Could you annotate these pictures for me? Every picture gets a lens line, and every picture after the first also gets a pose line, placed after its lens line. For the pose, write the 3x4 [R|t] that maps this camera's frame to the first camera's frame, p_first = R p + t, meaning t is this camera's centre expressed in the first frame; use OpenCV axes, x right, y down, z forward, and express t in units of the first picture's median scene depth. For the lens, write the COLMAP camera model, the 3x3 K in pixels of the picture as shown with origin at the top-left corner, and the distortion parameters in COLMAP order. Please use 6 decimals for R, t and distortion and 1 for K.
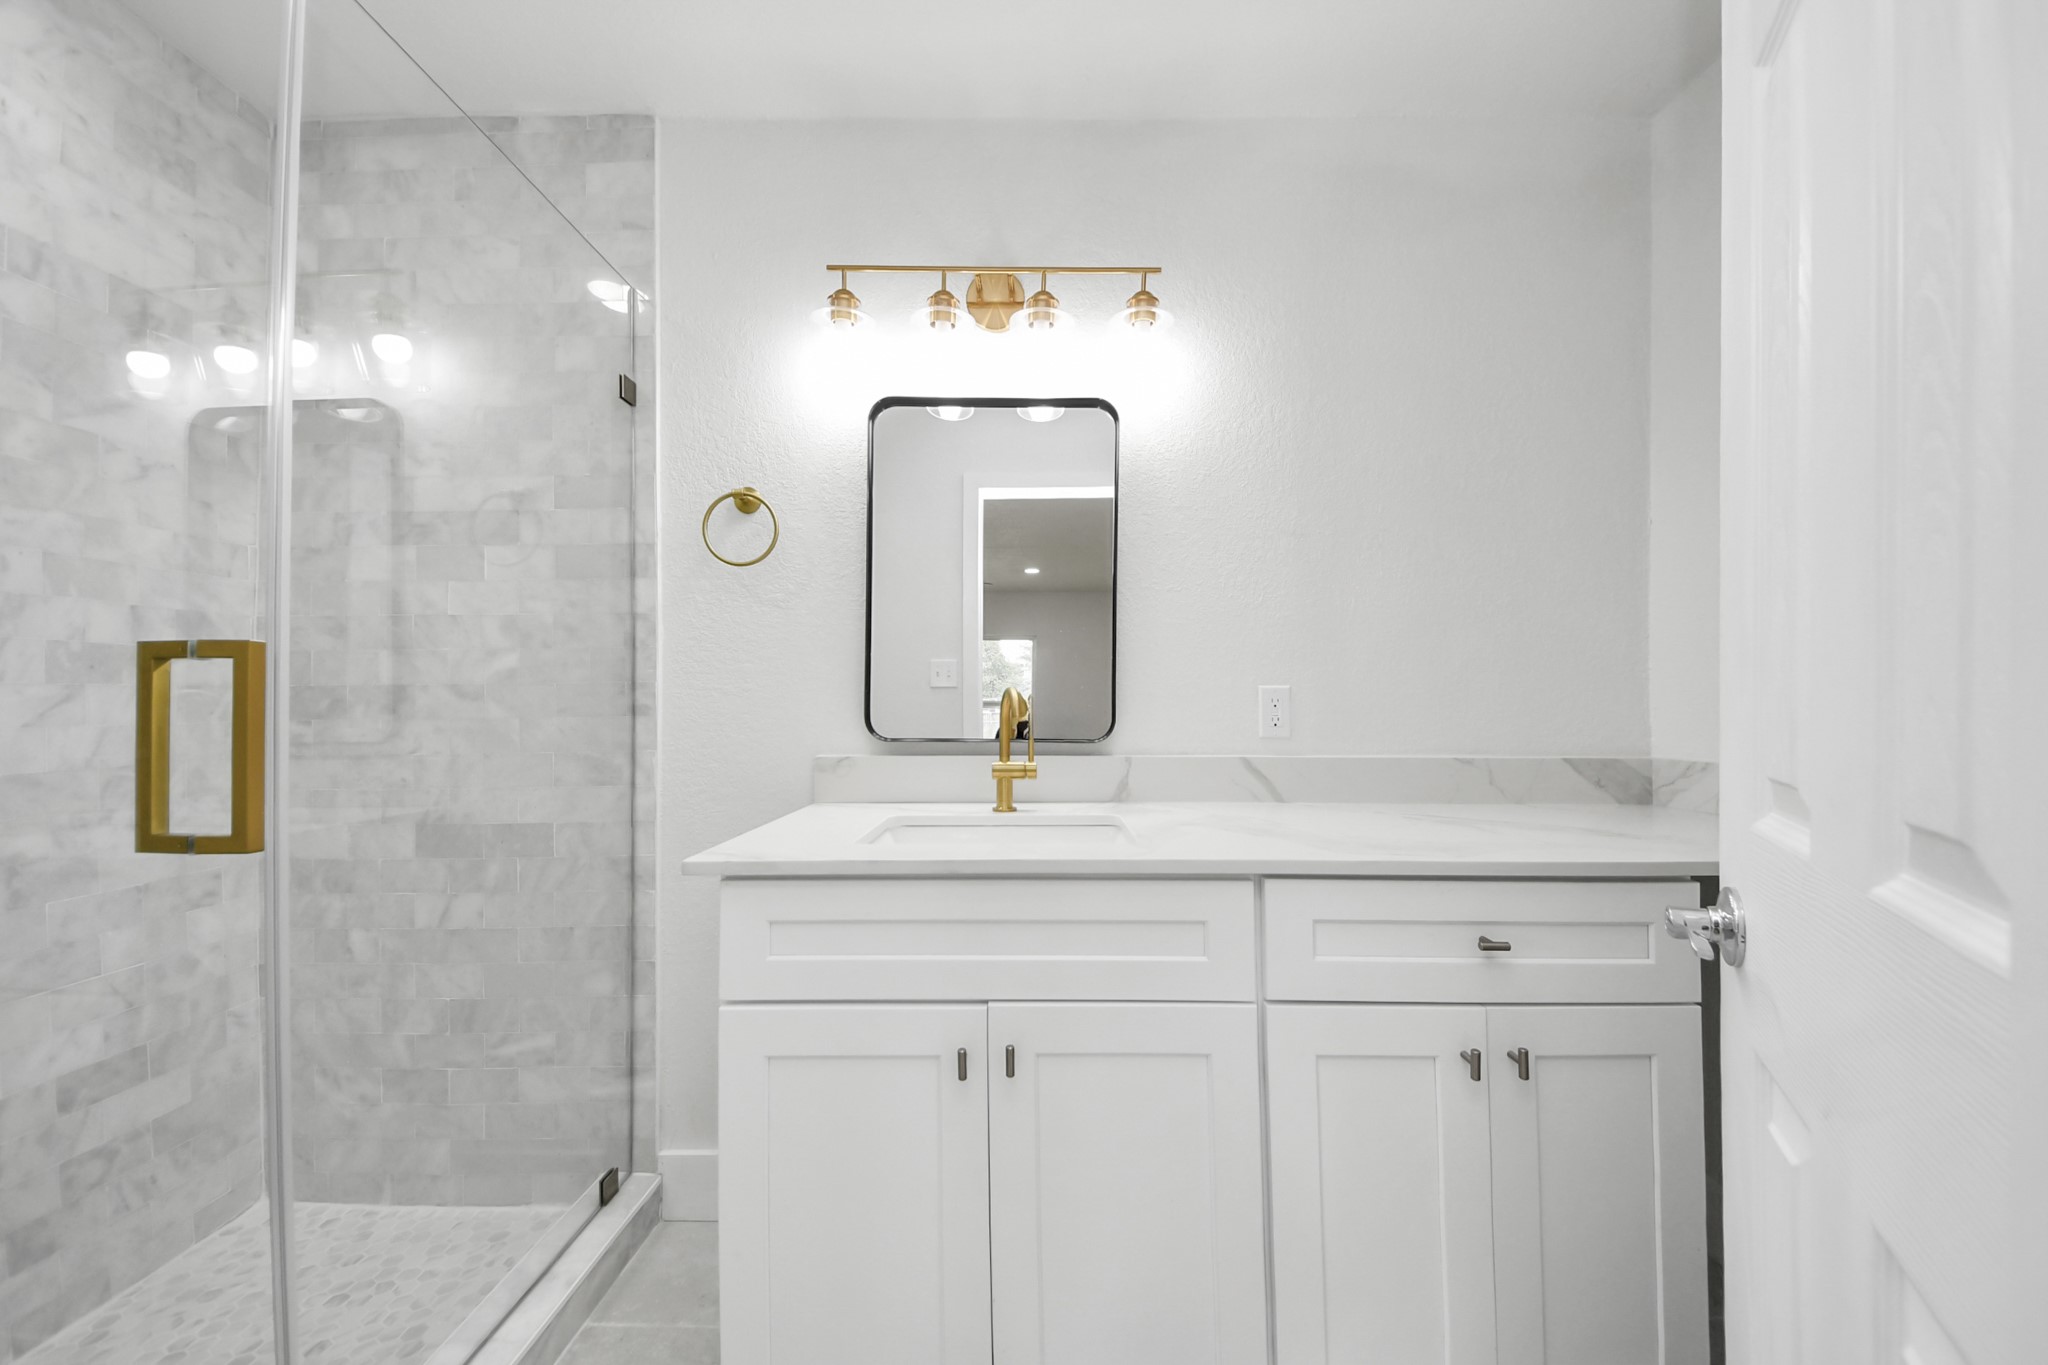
lens RADIAL K [[748.7, 0, 1026.6], [0, 748.7, 691.9], [0, 0, 1]] dist [0.023249, -0.013664]
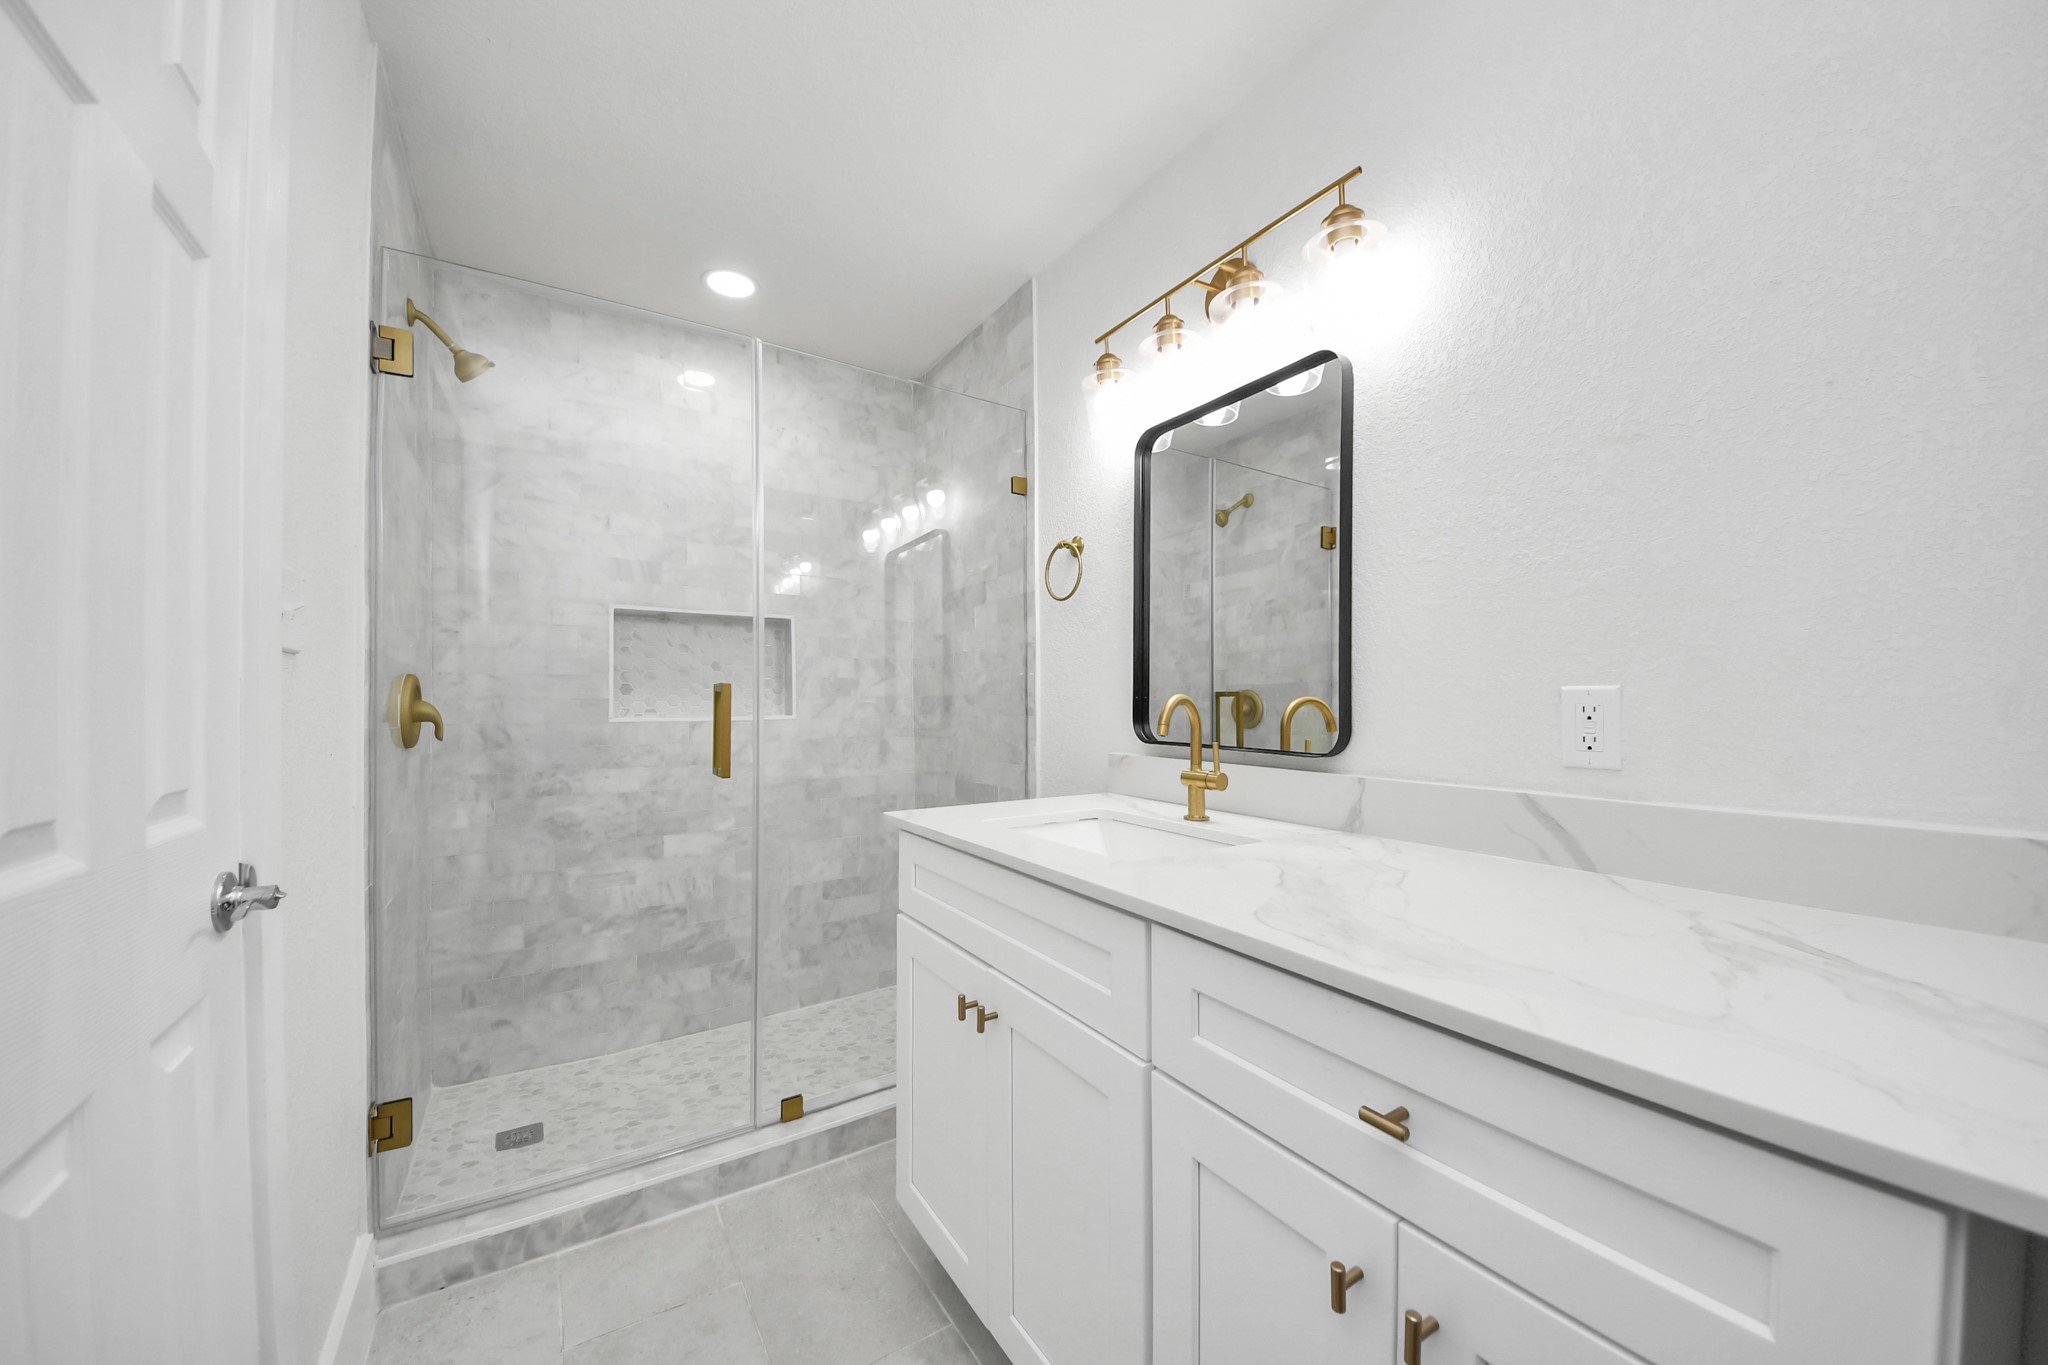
lens RADIAL K [[708.5, 0, 1021.1], [0, 708.5, 683.5], [0, 0, 1]] dist [0.050122, -0.028882]
pose [[0.554165, -0.021751, -0.832122, 0.578454], [0.017342, 0.999743, -0.014583, -0.009877], [0.832226, -0.006349, 0.554400, 0.264752]]
